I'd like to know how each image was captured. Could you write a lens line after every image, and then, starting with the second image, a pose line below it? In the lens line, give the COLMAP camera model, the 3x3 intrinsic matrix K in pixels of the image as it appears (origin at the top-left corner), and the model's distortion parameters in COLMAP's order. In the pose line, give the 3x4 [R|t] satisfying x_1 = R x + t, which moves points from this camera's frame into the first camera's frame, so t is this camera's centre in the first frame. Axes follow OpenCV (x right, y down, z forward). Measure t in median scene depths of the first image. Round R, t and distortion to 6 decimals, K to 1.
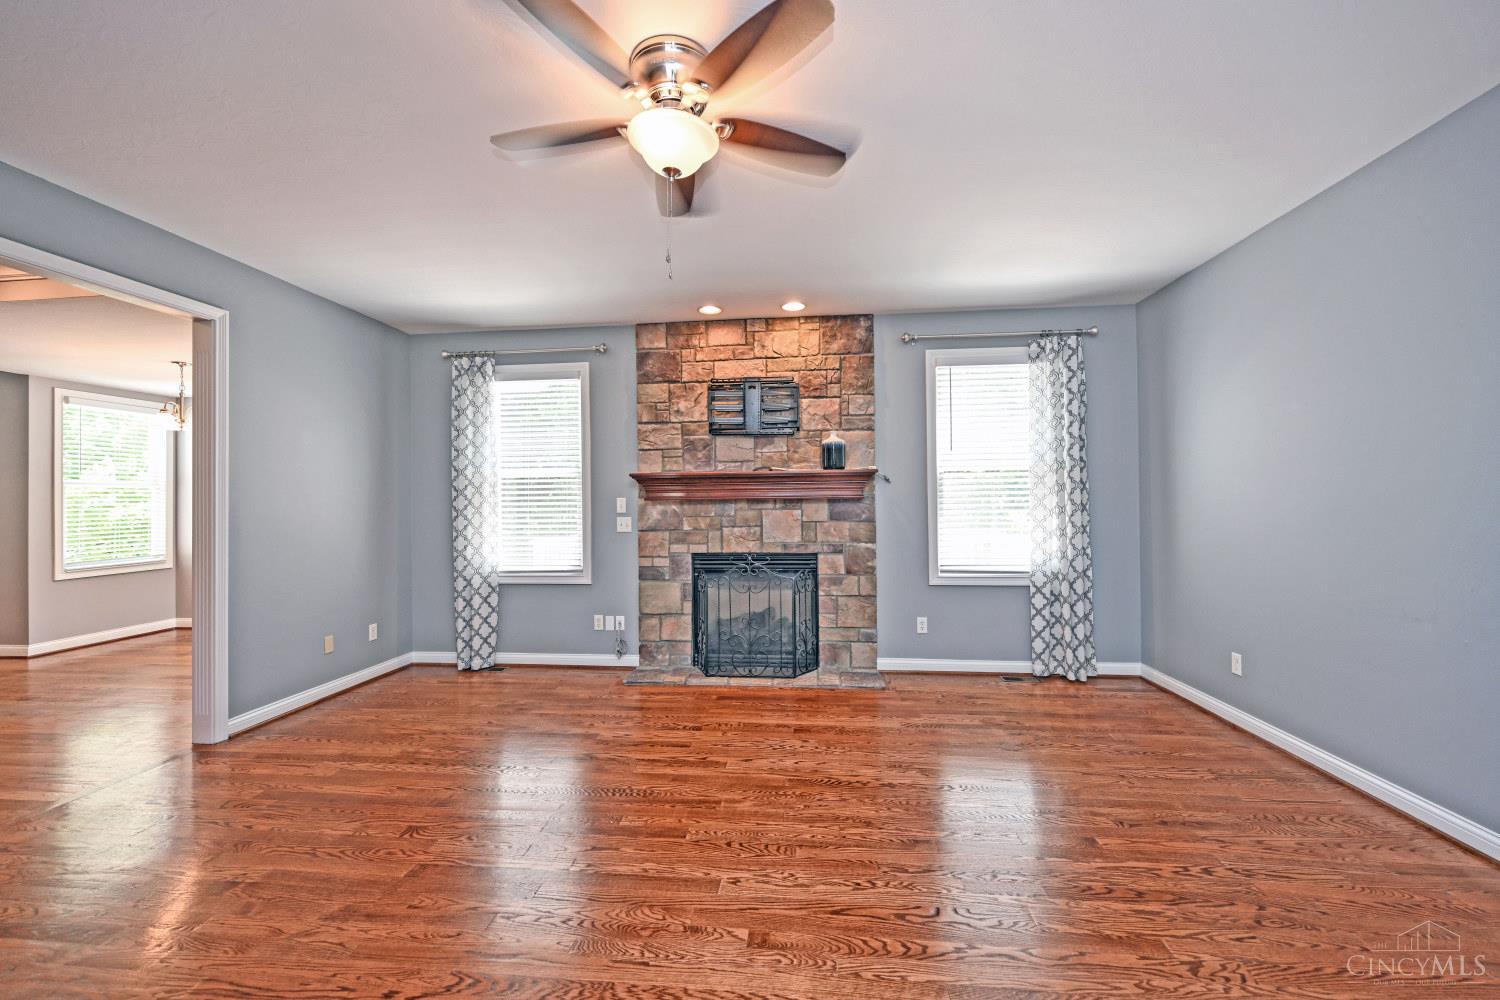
lens RADIAL K [[594.5, 0, 751.7], [0, 594.5, 496.7], [0, 0, 1]] dist [-0.002255, 0.001113]
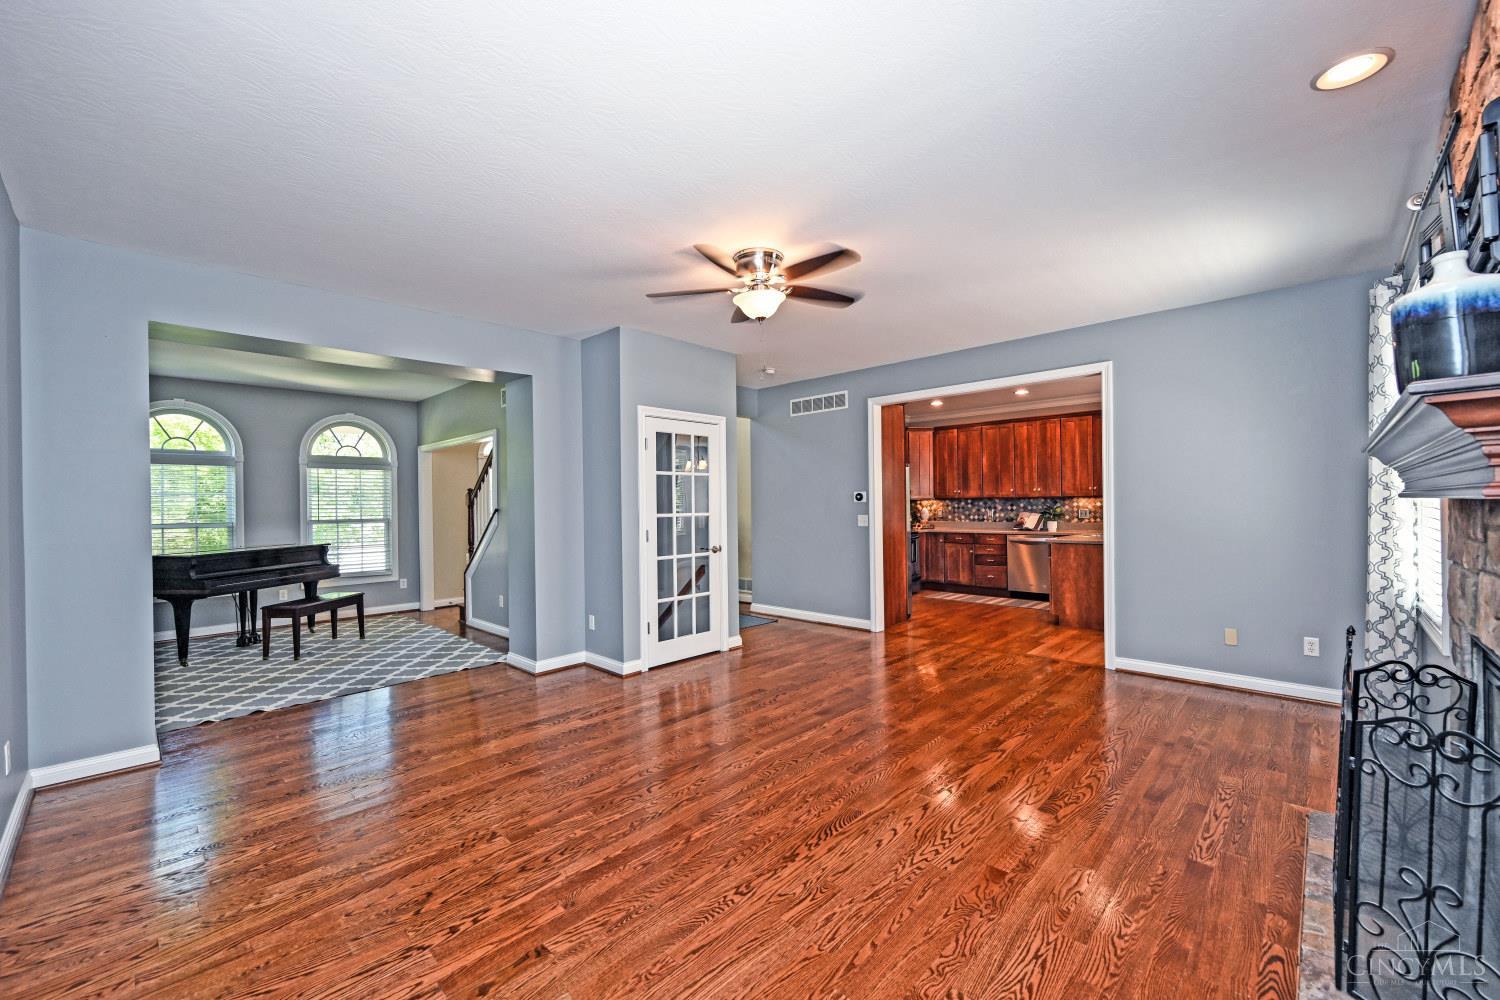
lens RADIAL K [[594.5, 0, 752.5], [0, 594.5, 510.1], [0, 0, 1]] dist [-0.002255, 0.001113]
pose [[-0.614162, 0.027728, -0.788692, 0.539199], [0.028182, 0.999516, 0.013194, -0.007469], [0.788676, -0.014124, -0.614646, 0.878491]]
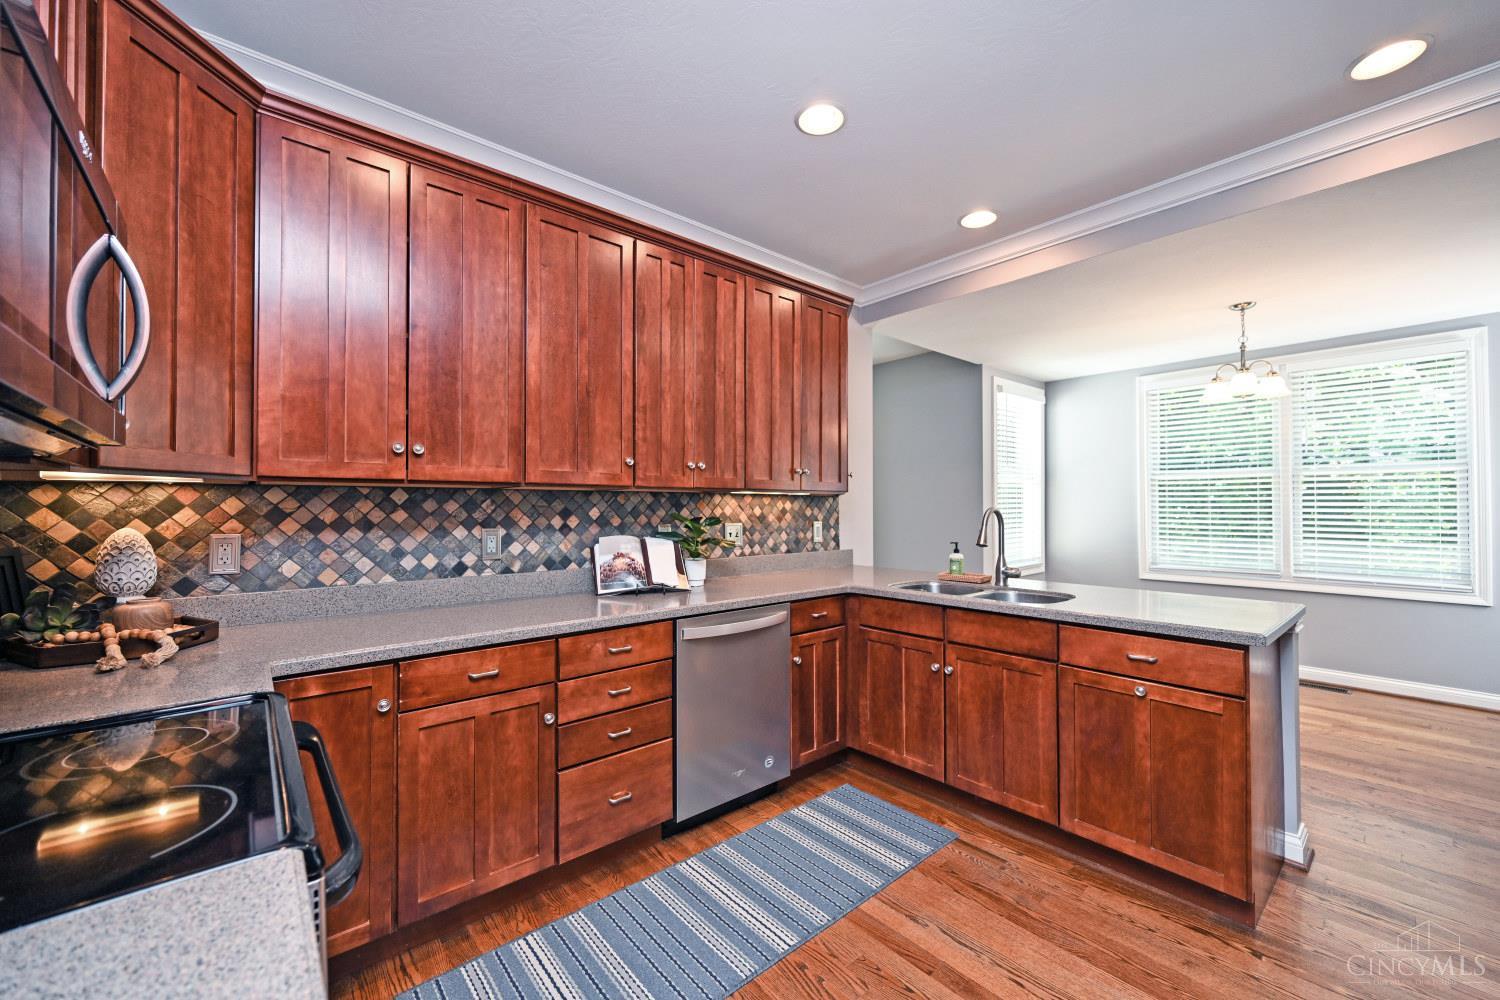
lens RADIAL K [[594.5, 0, 758.8], [0, 594.5, 501.8], [0, 0, 1]] dist [-0.002255, 0.001113]
pose [[0.729911, 0.002713, -0.683536, -0.974758], [0.003249, 0.999967, 0.007438, 0.010367], [0.683534, -0.007650, 0.729879, 0.060198]]
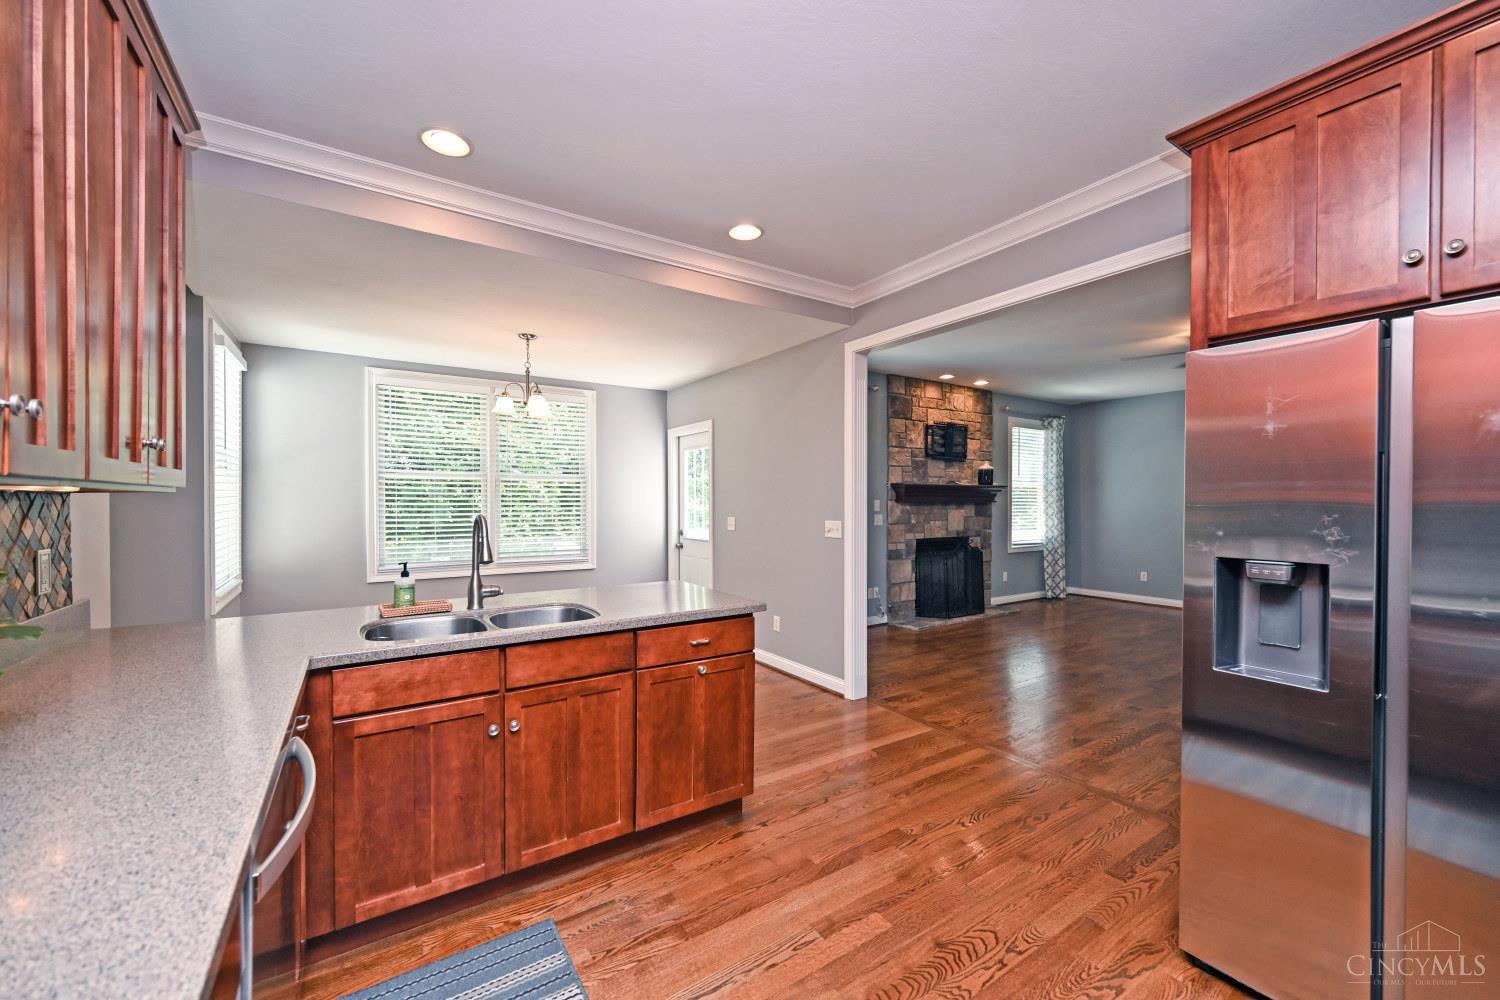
lens RADIAL K [[594.5, 0, 744.7], [0, 594.5, 503.2], [0, 0, 1]] dist [-0.002255, 0.001113]
pose [[0.774676, 0.008930, 0.632296, -1.372126], [-0.018436, 0.999794, 0.008467, 0.003169], [-0.632090, -0.018216, 0.774681, 0.147279]]
